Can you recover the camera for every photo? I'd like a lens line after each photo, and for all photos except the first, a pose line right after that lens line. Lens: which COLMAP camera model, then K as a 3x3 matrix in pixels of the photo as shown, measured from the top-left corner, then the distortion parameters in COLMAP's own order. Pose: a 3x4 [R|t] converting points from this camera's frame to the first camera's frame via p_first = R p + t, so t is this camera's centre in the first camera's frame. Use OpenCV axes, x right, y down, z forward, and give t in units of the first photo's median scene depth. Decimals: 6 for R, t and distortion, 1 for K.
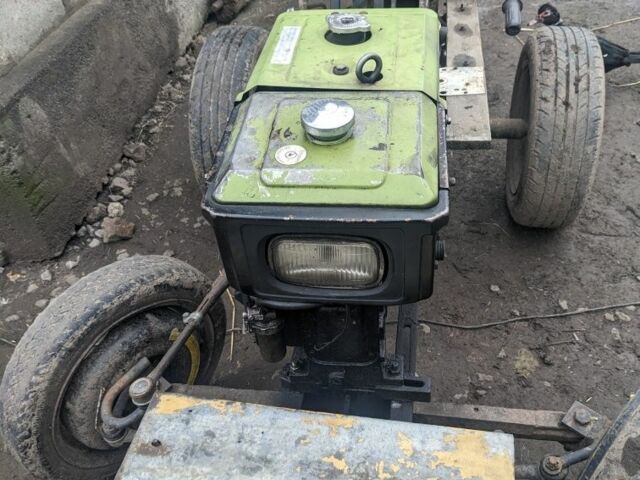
lens RADIAL K [[514.8, 0, 320.0], [0, 514.8, 240.0], [0, 0, 1]] dist [0.051581, -0.057356]
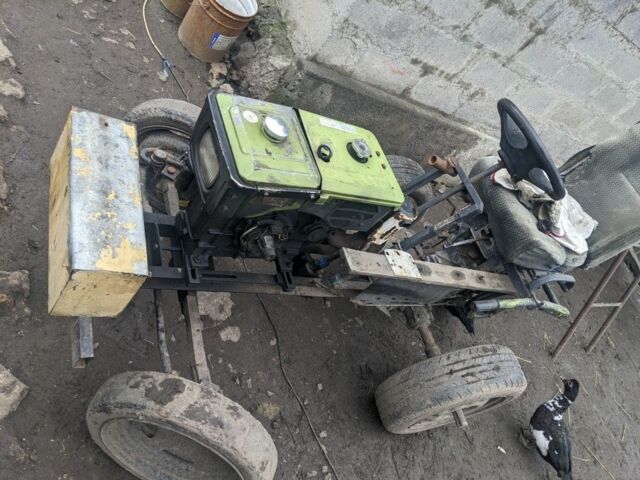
lens RADIAL K [[366.7, 0, 319.6], [0, 366.7, 248.1], [0, 0, 1]] dist [0.034779, -0.032302]
pose [[0.359586, 0.889526, -0.281853, 0.330560], [-0.922537, 0.384251, 0.035724, -0.100620], [0.140080, 0.247174, 0.958792, -0.068848]]
